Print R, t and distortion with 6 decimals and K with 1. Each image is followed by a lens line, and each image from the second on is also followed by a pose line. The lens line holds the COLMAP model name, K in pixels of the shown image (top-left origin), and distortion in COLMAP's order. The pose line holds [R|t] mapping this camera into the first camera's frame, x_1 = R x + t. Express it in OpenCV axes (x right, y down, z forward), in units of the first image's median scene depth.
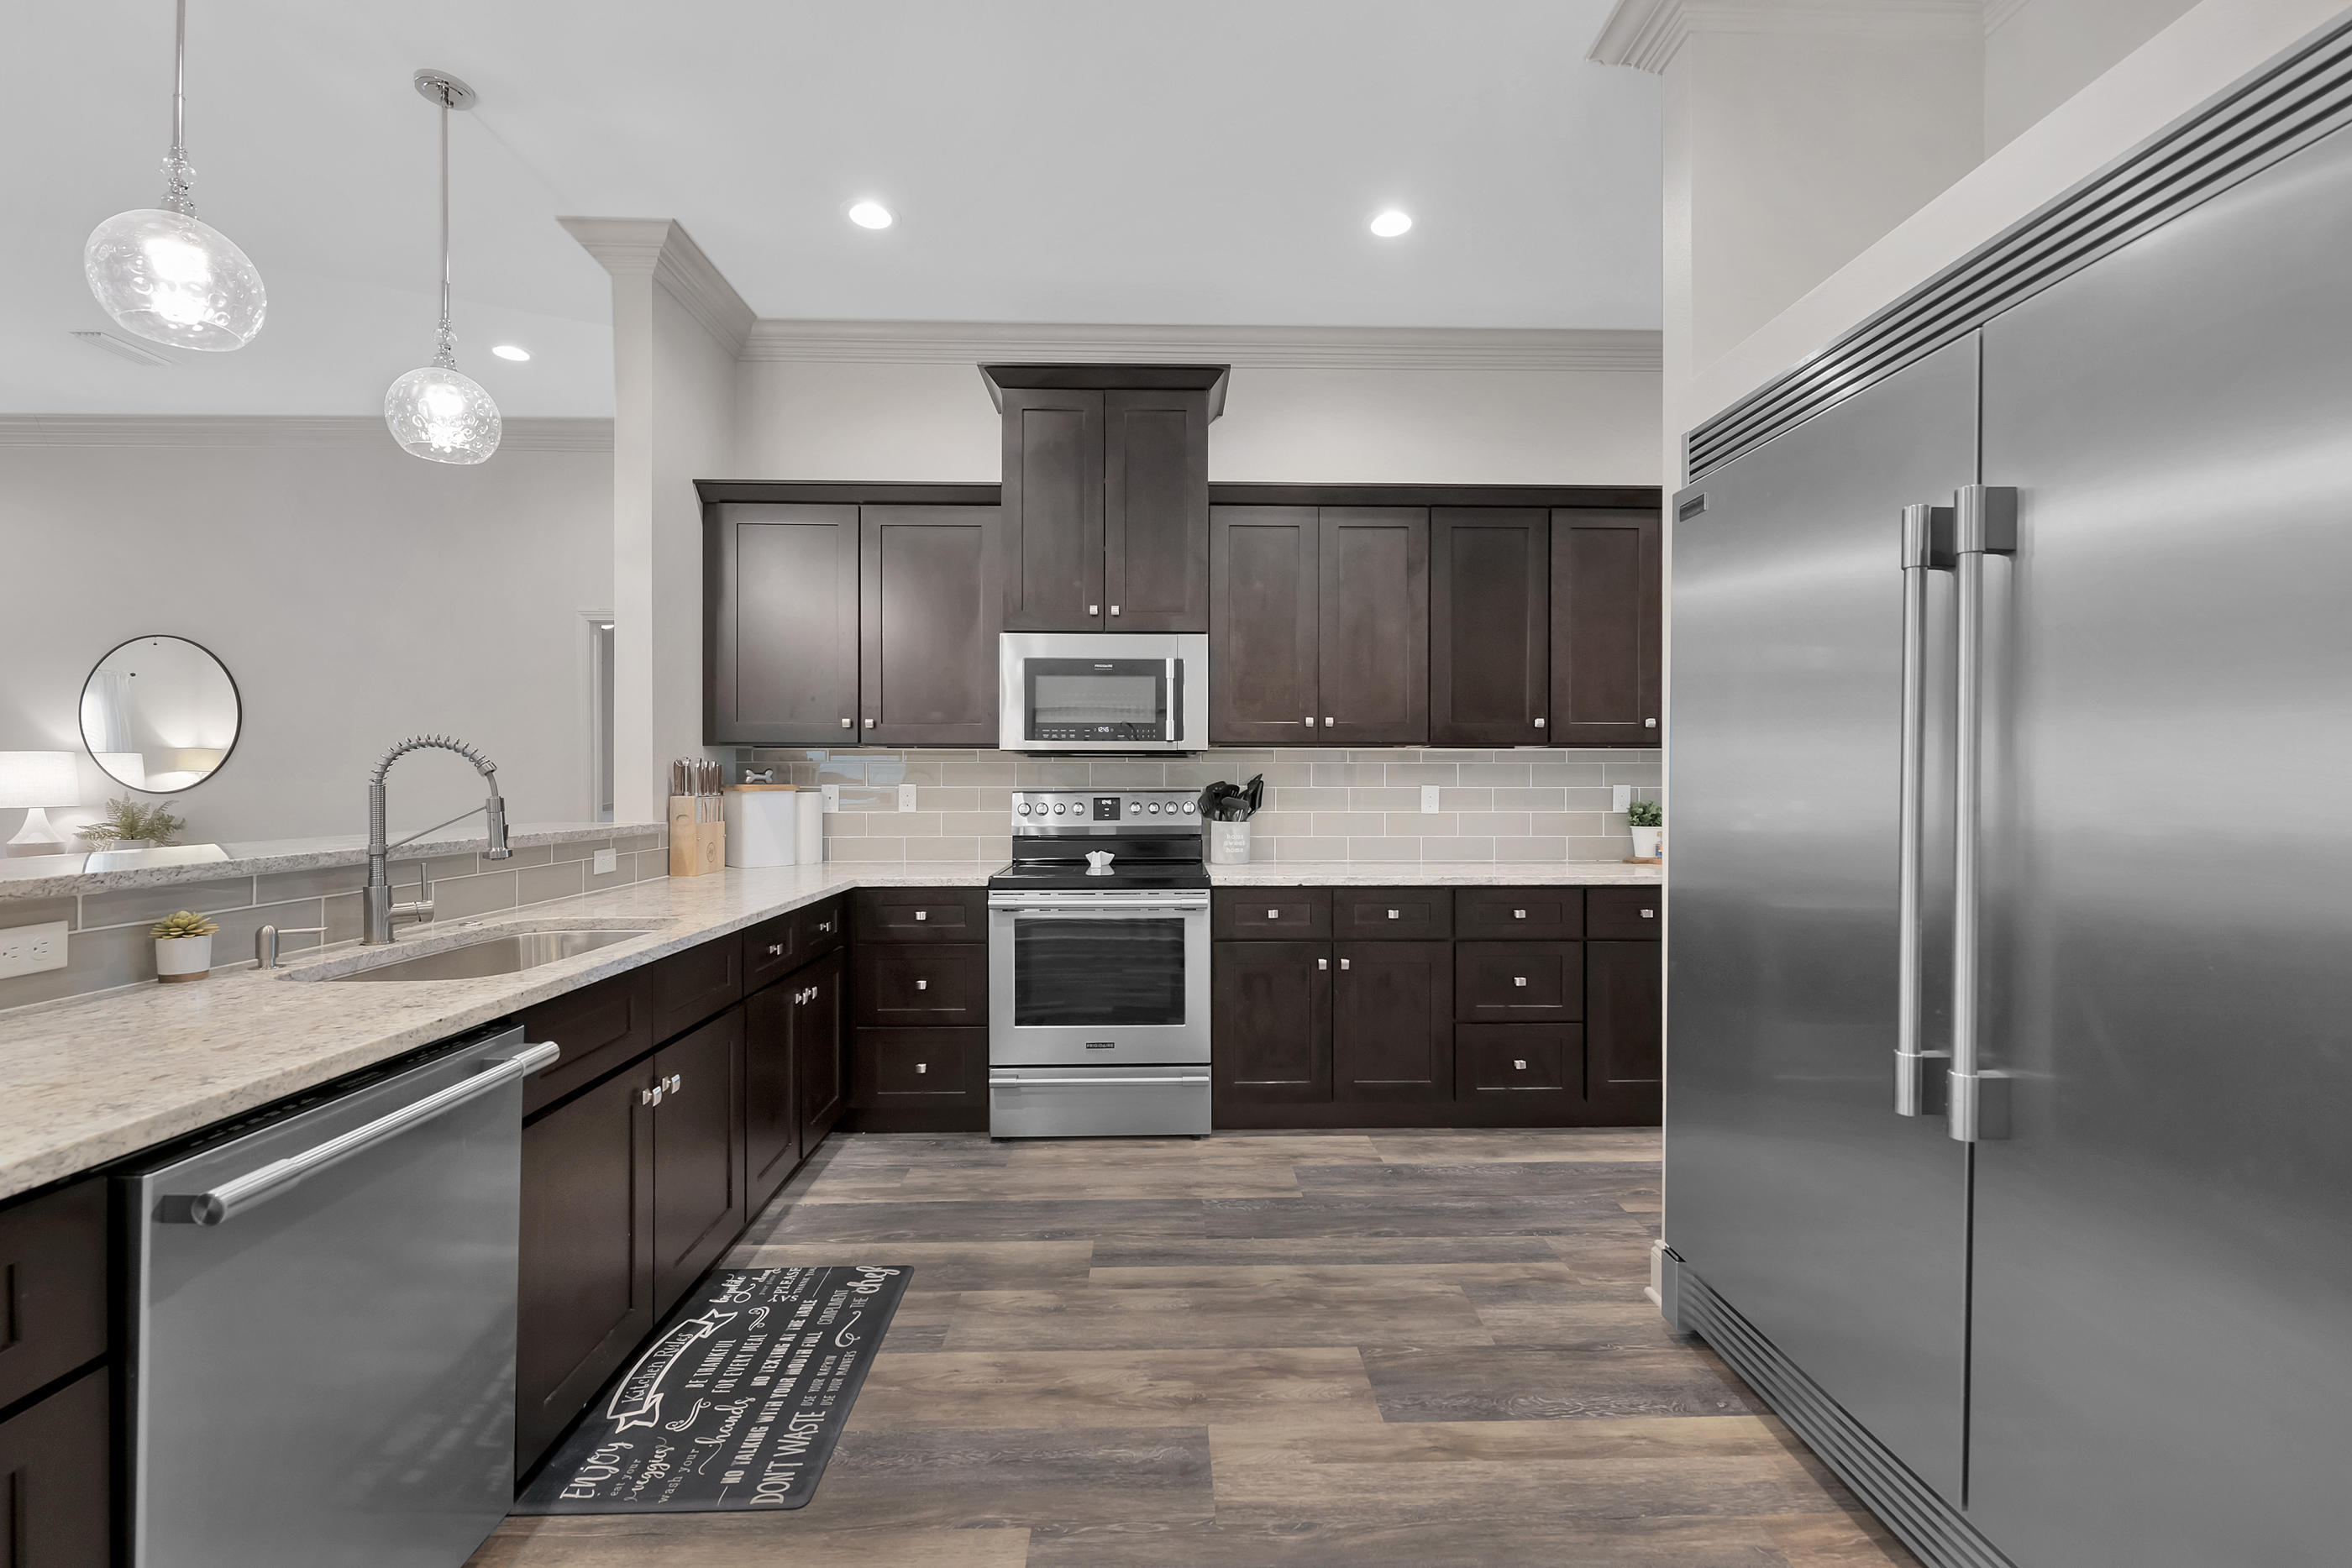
lens RADIAL K [[977.4, 0, 1189.2], [0, 977.4, 786.3], [0, 0, 1]] dist [0.011202, -0.008204]
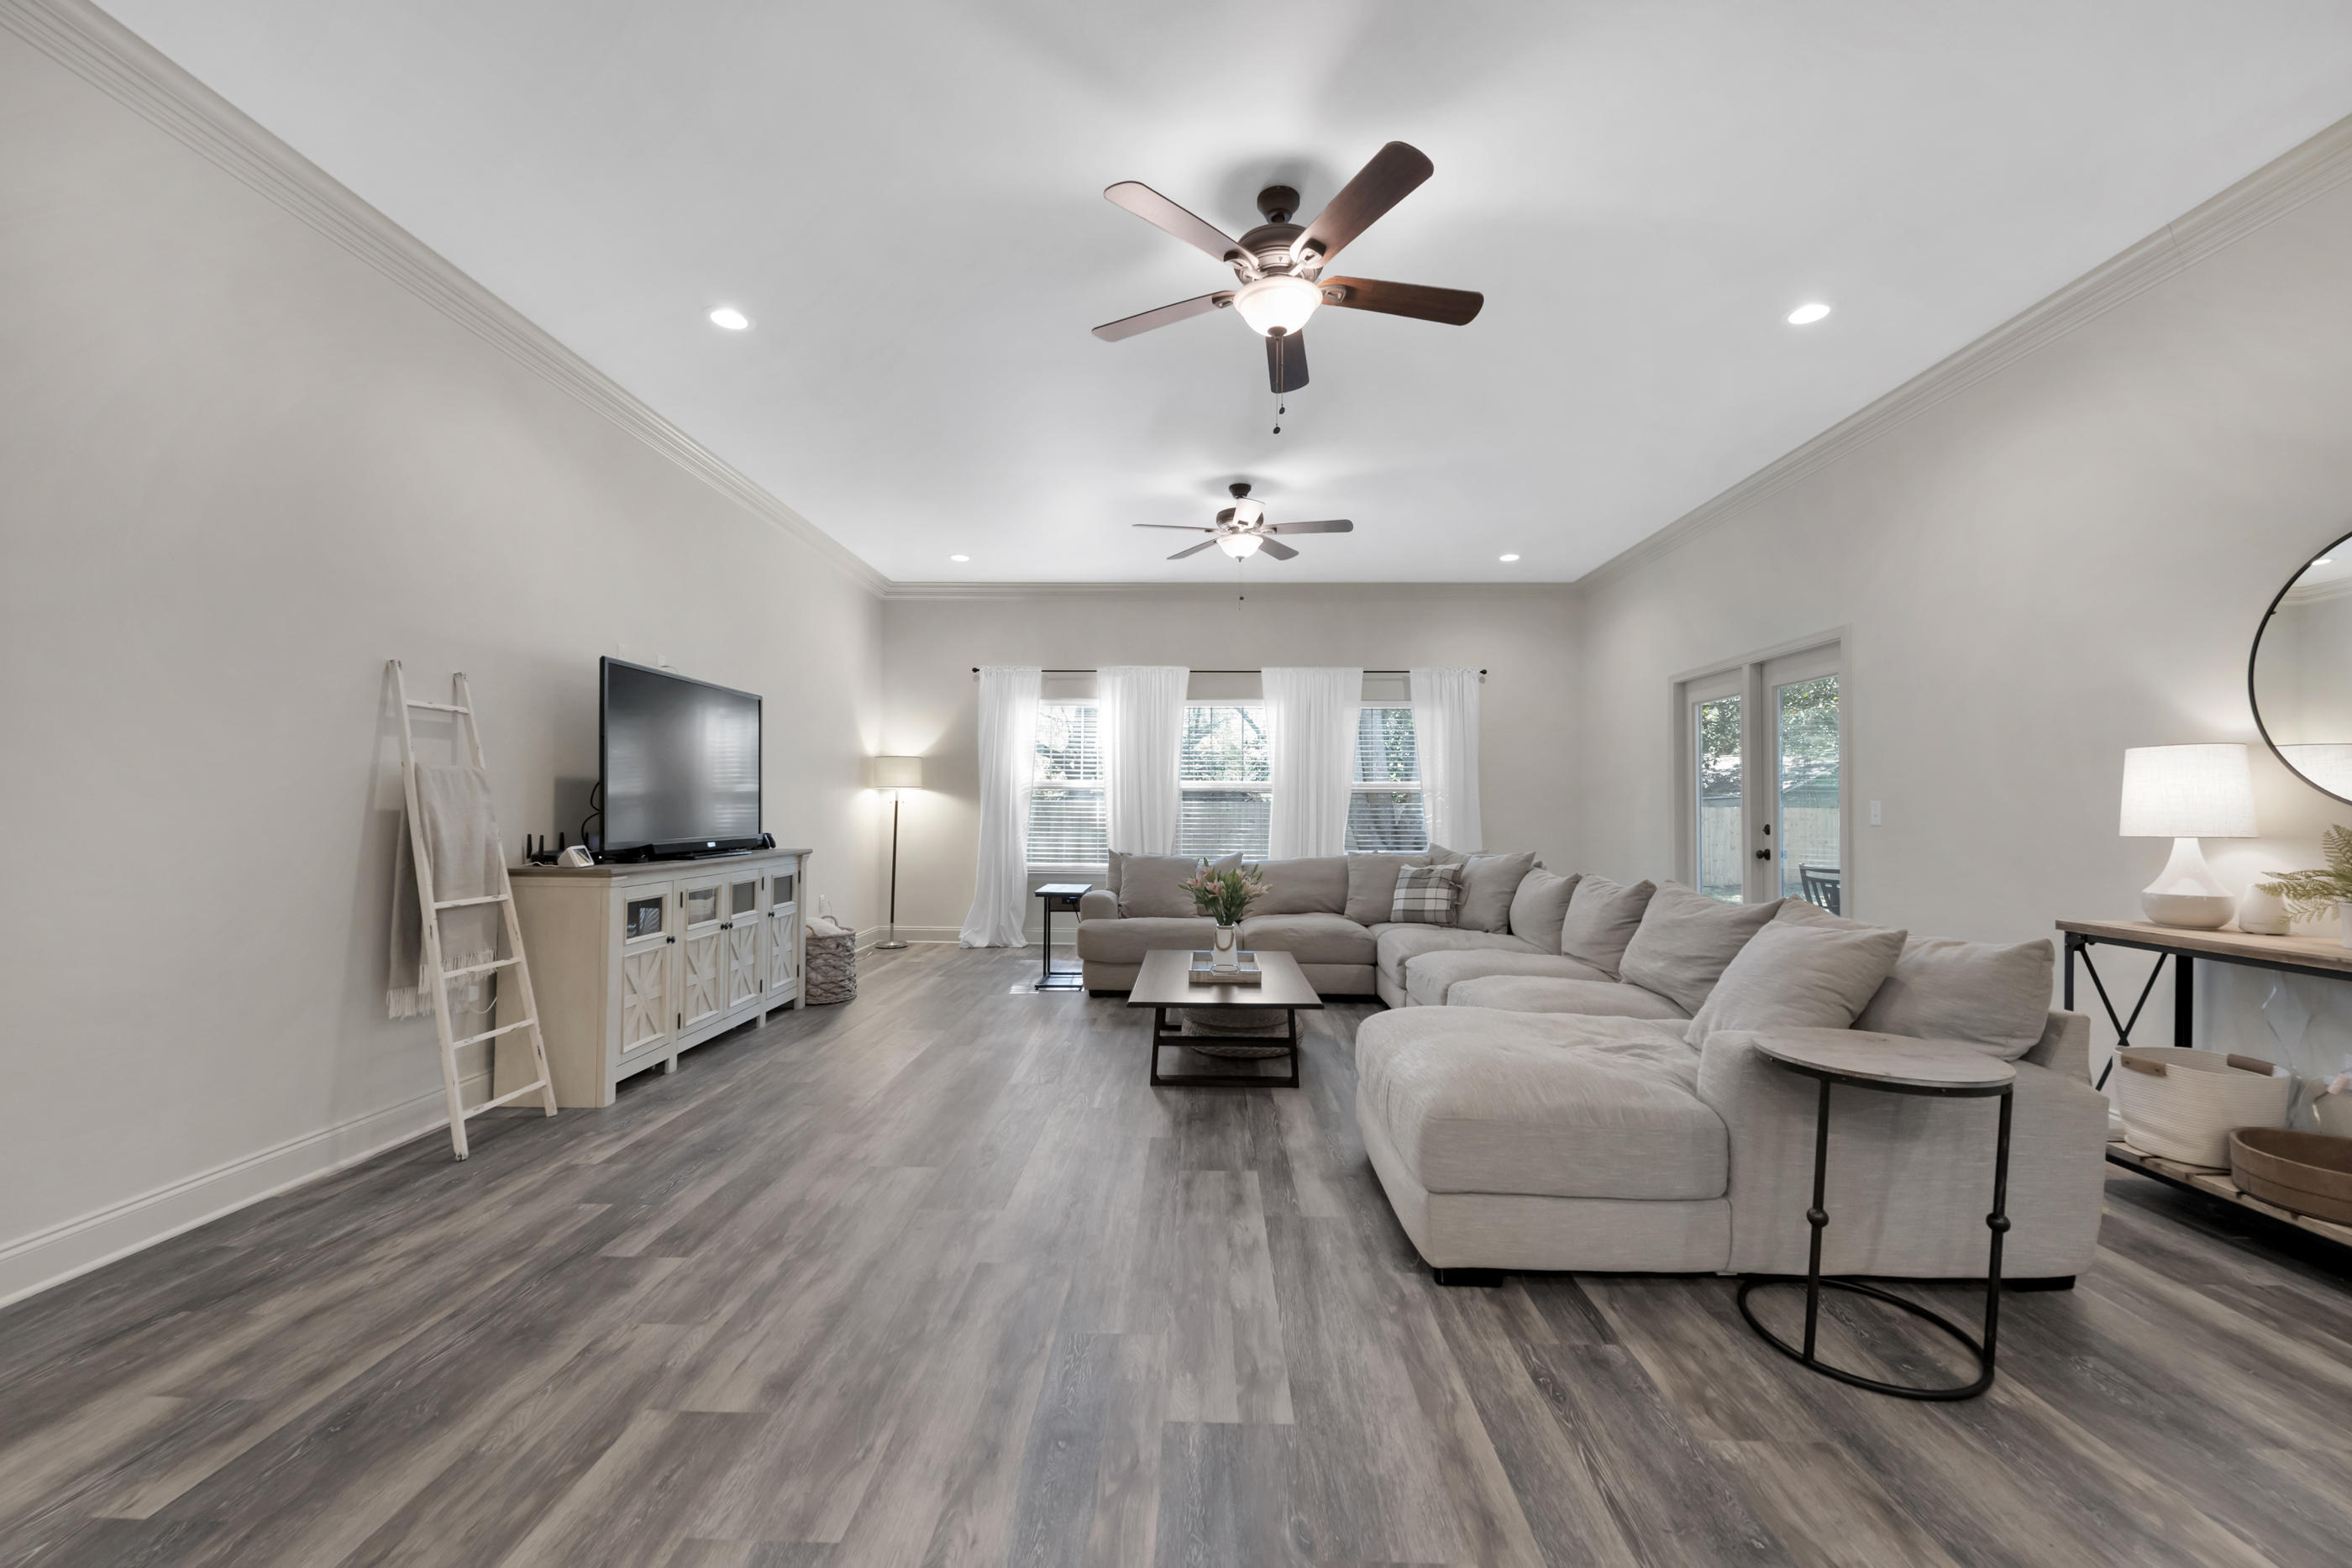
lens RADIAL K [[922.8, 0, 1176.0], [0, 922.8, 784.0], [0, 0, 1]] dist [0.000590, 0.000007]
pose [[-0.063123, -0.026000, -0.997667, -0.741490], [-0.014019, 0.999585, -0.025163, 0.016465], [0.997907, 0.012398, -0.063462, 0.531588]]
